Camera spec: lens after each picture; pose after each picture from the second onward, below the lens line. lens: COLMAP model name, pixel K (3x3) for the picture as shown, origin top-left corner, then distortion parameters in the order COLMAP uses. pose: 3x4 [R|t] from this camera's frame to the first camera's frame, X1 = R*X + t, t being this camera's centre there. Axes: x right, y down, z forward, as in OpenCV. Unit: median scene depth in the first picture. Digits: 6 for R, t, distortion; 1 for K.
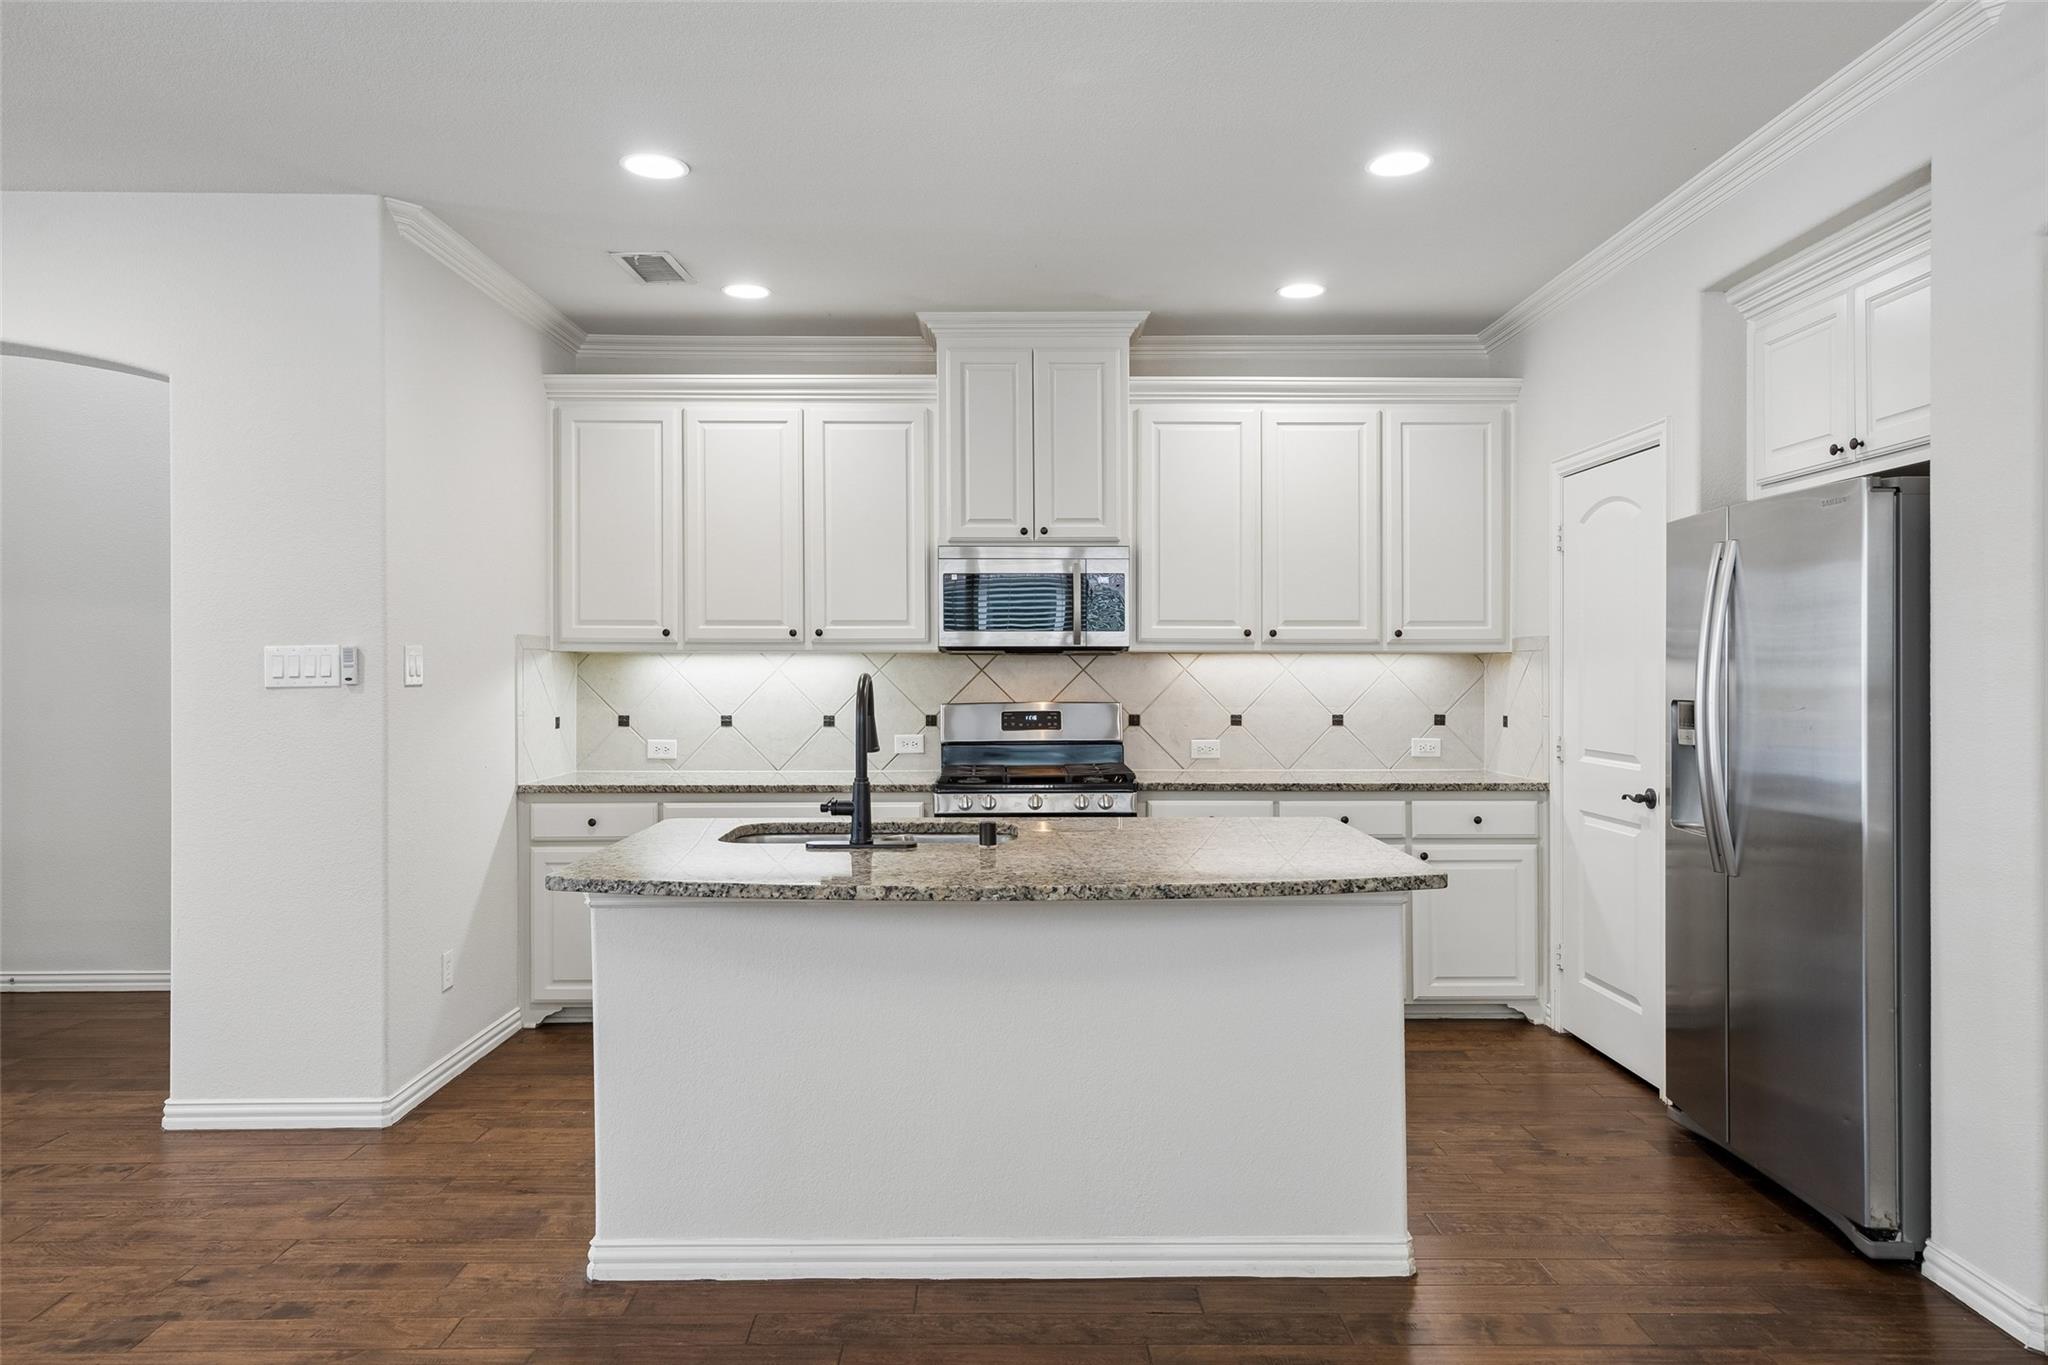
lens RADIAL K [[1359.3, 0, 1023.5], [0, 1359.3, 678.3], [0, 0, 1]] dist [-0.001385, -0.000698]
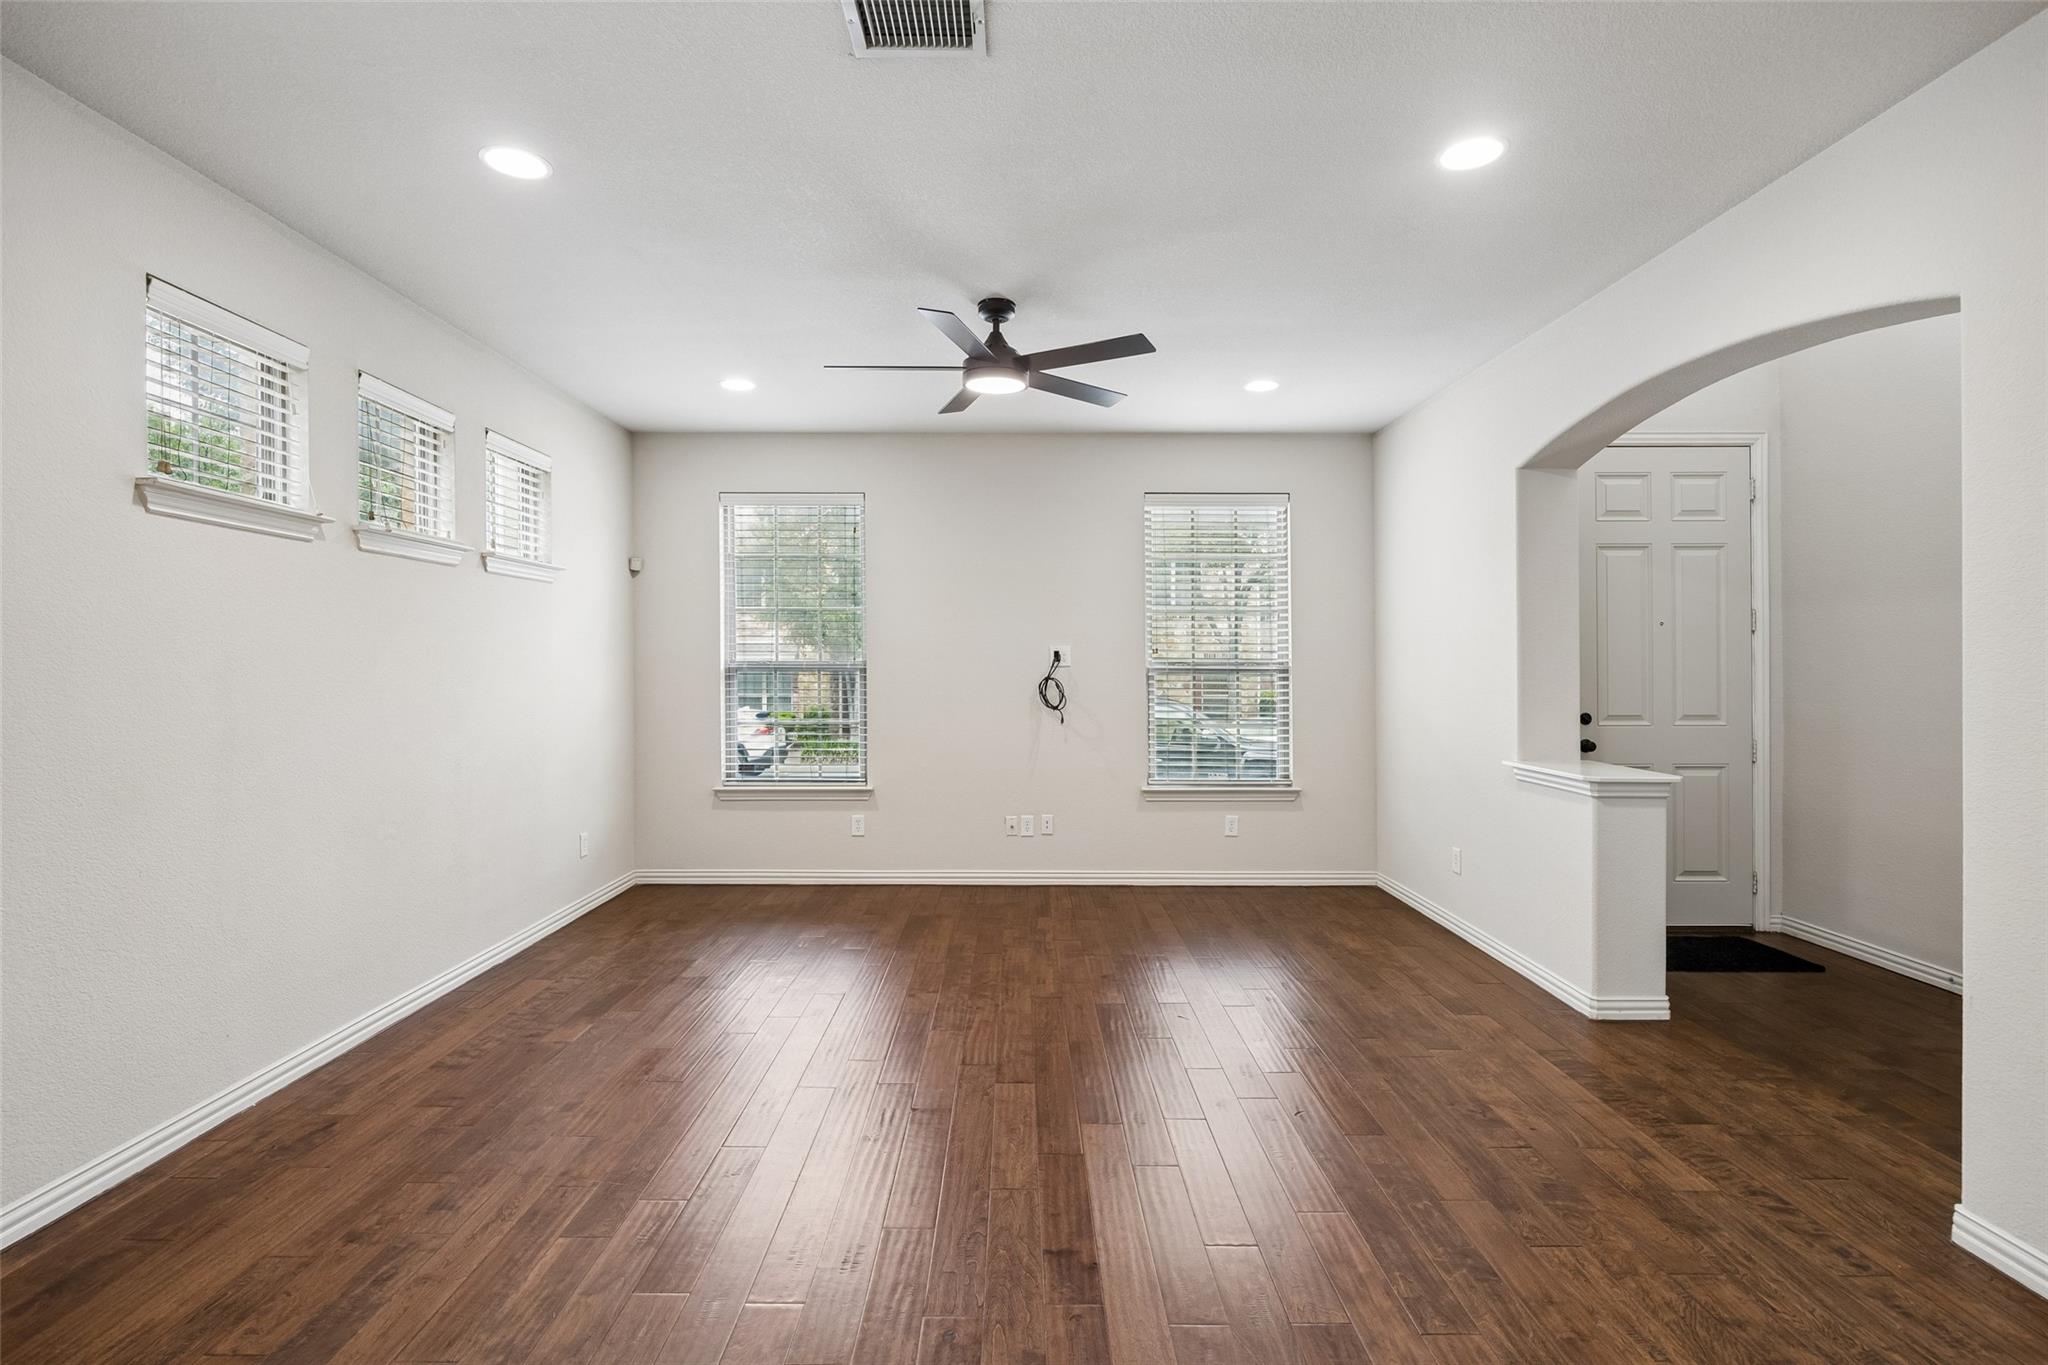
lens RADIAL K [[932.1, 0, 1022.2], [0, 932.1, 668.5], [0, 0, 1]] dist [0.001613, 0.000198]
pose [[-0.010695, 0.002011, -0.999941, -0.070147], [-0.000859, 0.999998, 0.002020, -0.012251], [0.999942, 0.000880, -0.010693, 0.472146]]
